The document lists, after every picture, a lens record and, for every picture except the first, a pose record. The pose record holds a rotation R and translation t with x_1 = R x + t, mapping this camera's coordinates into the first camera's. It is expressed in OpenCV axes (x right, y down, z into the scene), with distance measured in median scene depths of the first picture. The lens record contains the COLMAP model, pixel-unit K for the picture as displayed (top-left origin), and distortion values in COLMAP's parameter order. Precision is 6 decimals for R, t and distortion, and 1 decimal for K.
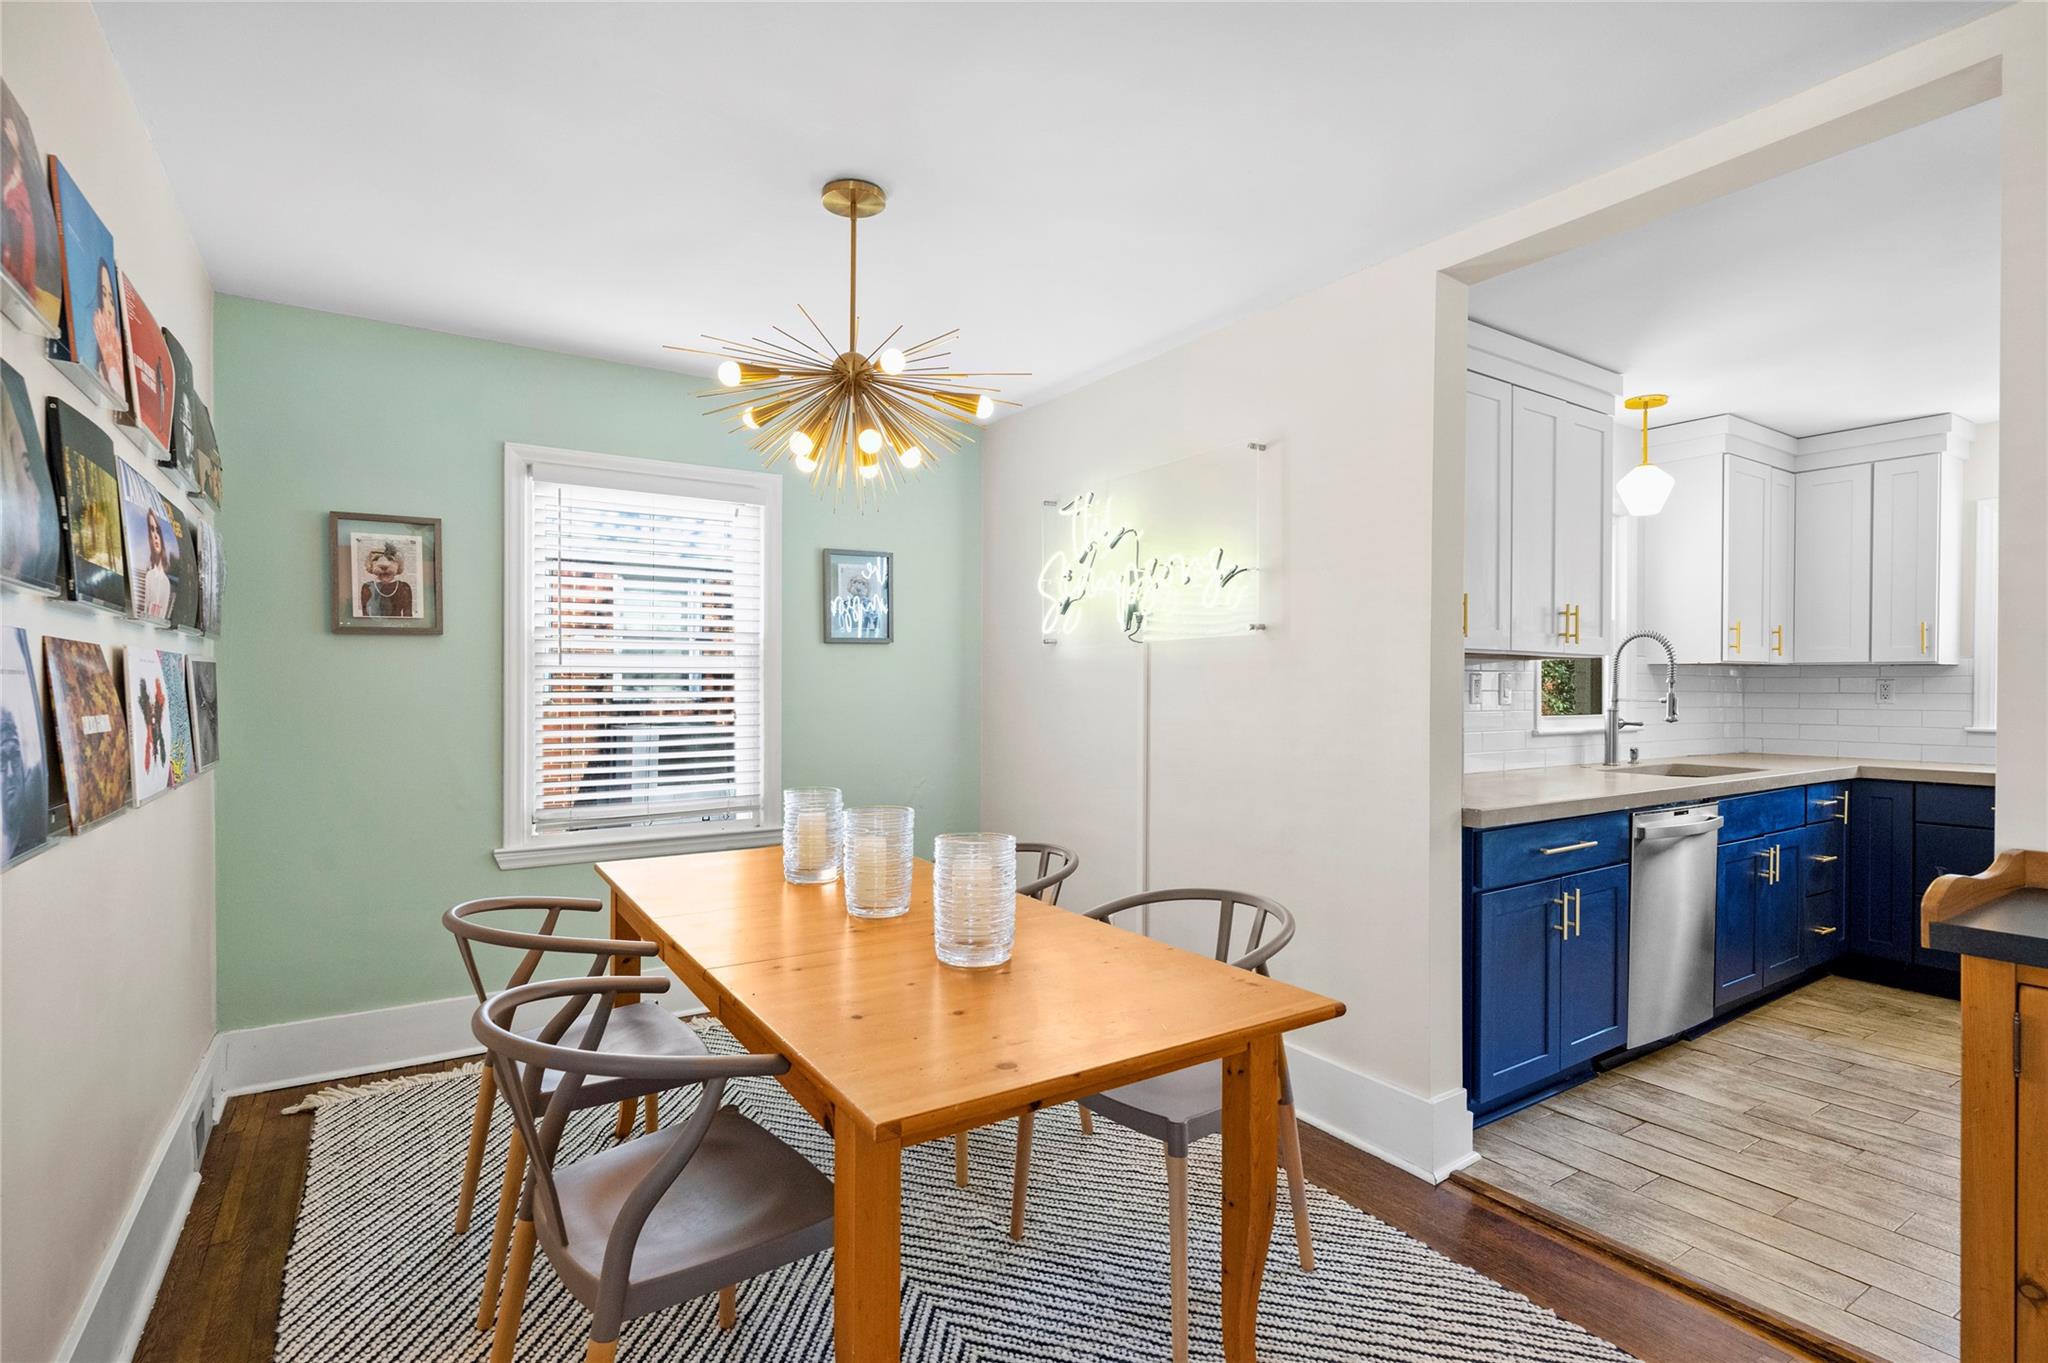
lens RADIAL K [[964.8, 0, 1022.6], [0, 964.8, 687.5], [0, 0, 1]] dist [-0.003386, -0.000751]
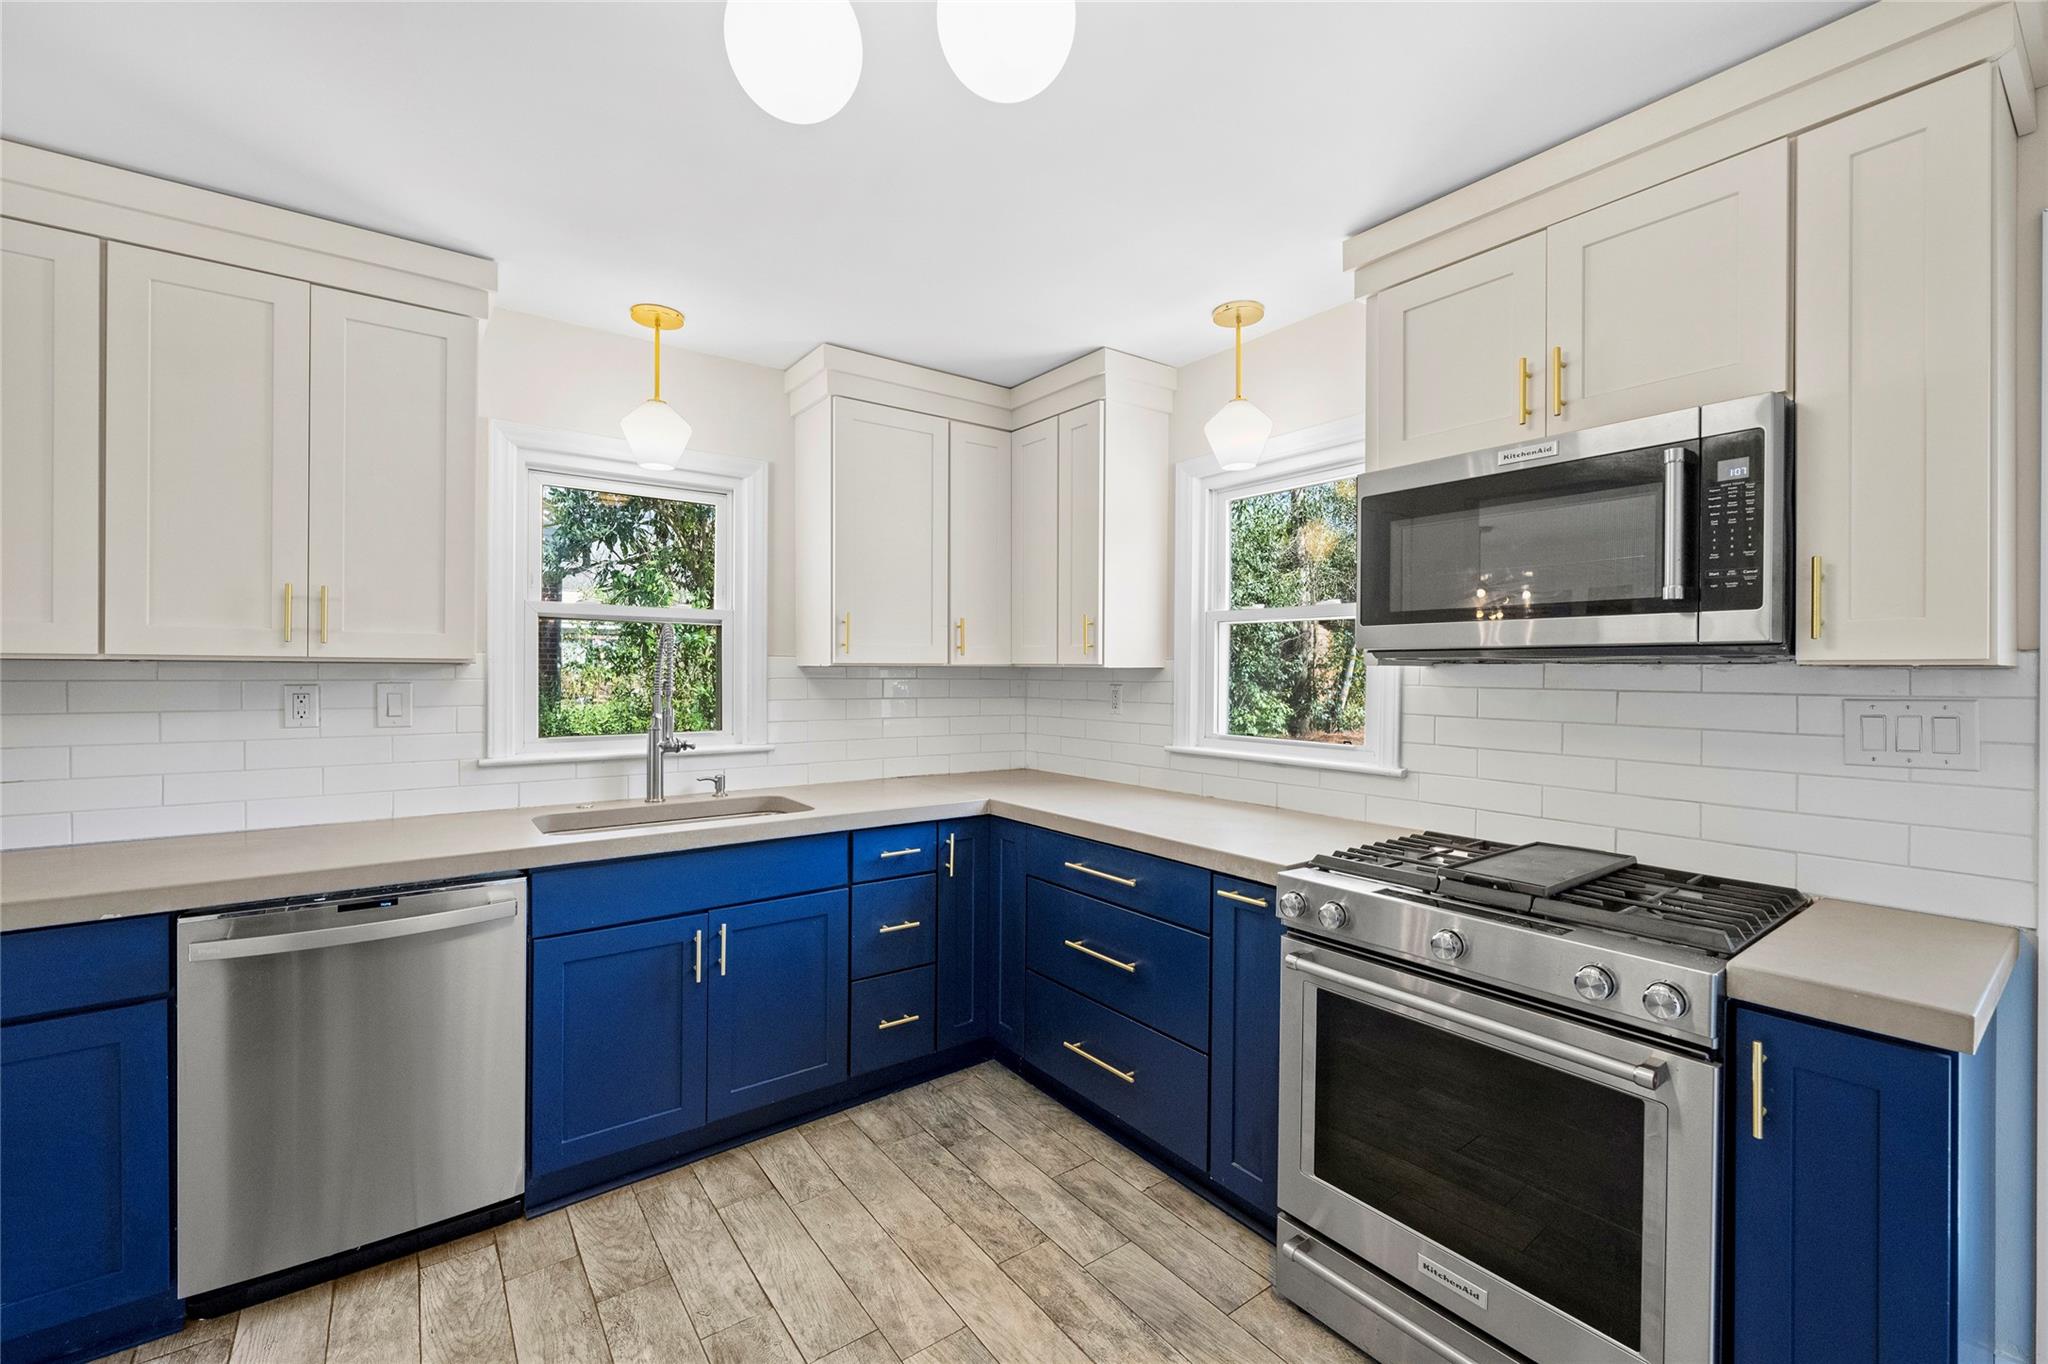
lens RADIAL K [[831.1, 0, 1023.3], [0, 831.1, 672.8], [0, 0, 1]] dist [-0.000182, 0.000131]
pose [[0.998411, 0.000594, 0.056353, 1.055558], [-0.000753, 0.999996, 0.002801, -0.027521], [-0.056351, -0.002839, 0.998407, 0.402496]]
